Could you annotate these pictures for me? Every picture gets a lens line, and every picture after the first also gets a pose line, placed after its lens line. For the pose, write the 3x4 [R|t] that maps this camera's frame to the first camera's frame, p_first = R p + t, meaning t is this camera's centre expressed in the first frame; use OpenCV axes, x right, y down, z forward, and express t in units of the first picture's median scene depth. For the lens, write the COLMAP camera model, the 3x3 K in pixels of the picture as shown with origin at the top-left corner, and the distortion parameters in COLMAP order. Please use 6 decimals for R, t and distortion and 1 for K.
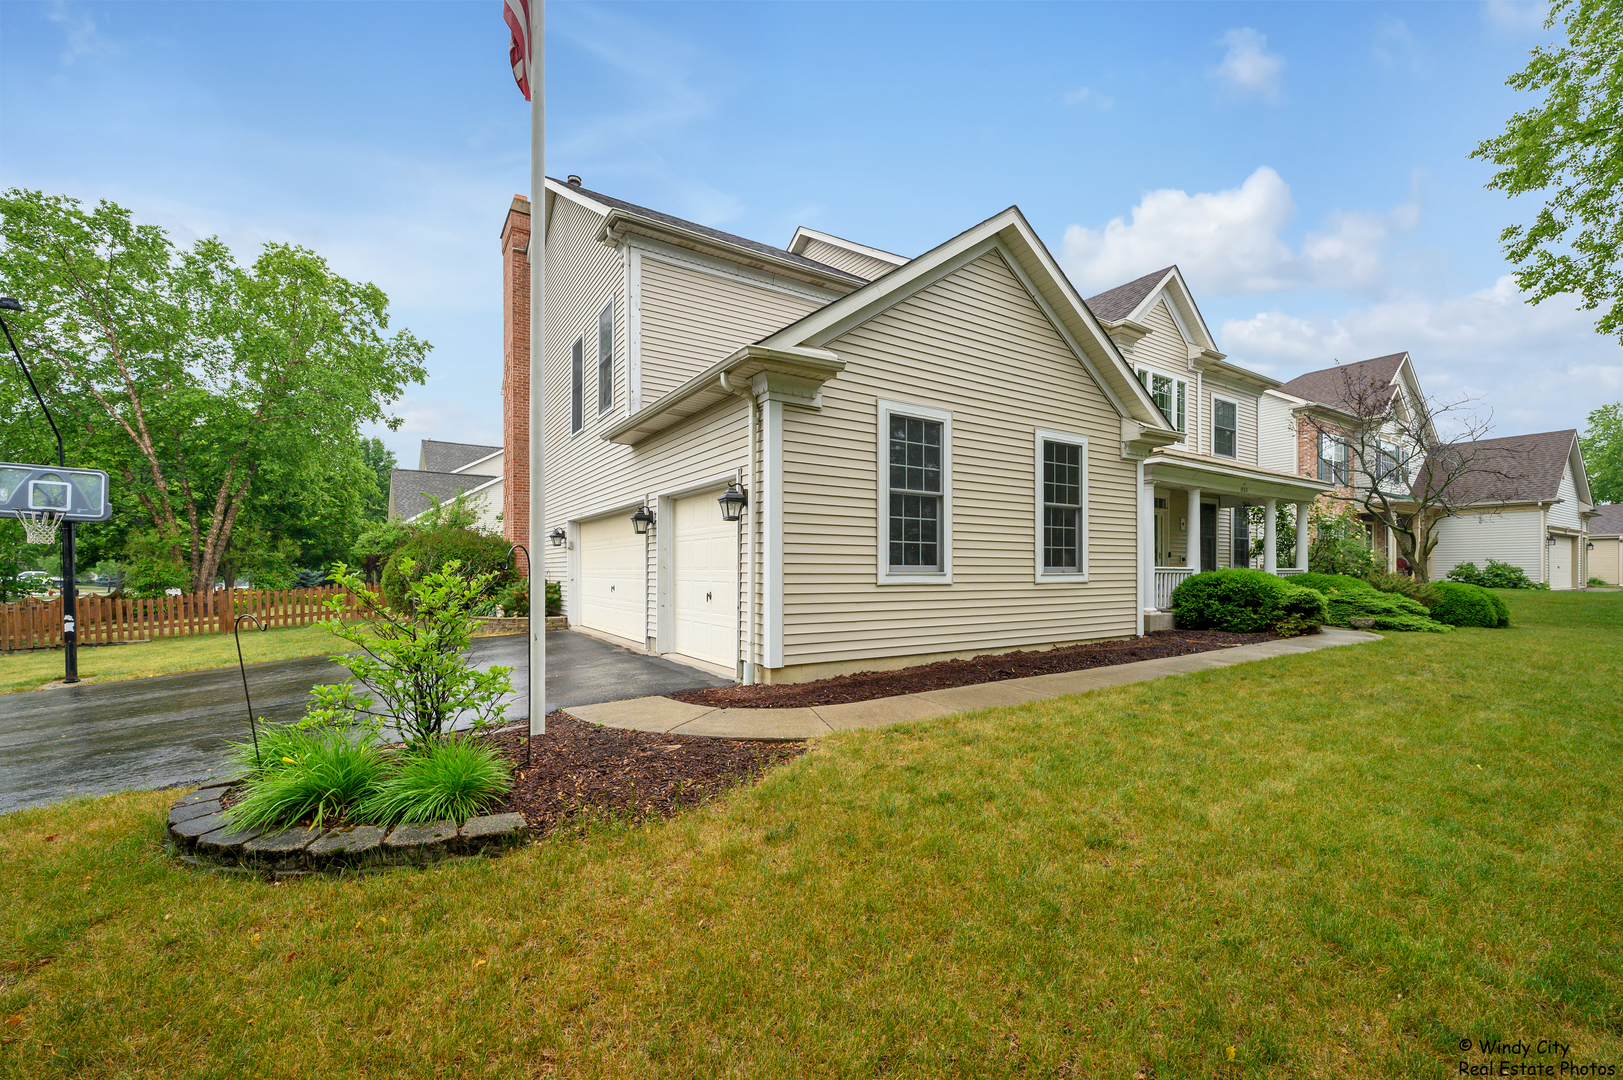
lens RADIAL K [[661.1, 0, 811.0], [0, 661.1, 571.4], [0, 0, 1]] dist [-0.001606, -0.000177]
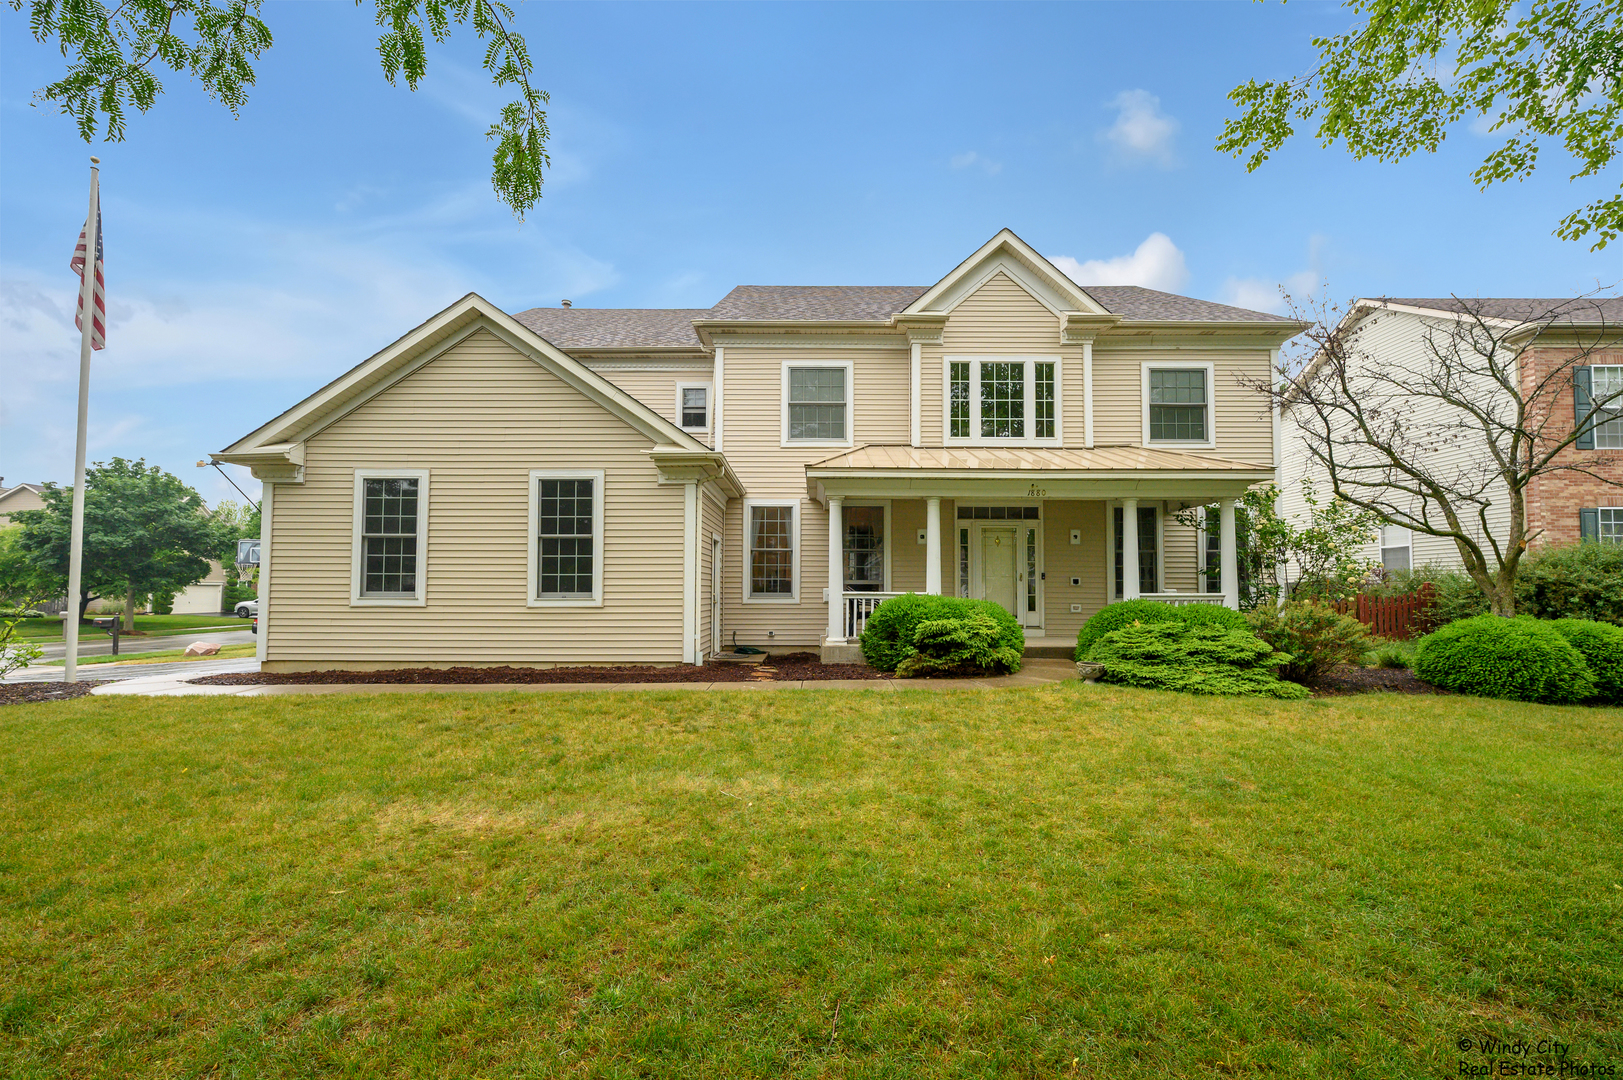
lens RADIAL K [[658.1, 0, 811.7], [0, 658.1, 585.0], [0, 0, 1]] dist [0.001458, 0.000140]
pose [[0.841281, -0.019679, -0.540239, 1.347432], [0.000484, 0.999364, -0.035649, 0.020526], [0.540597, 0.029730, 0.840756, 0.316596]]
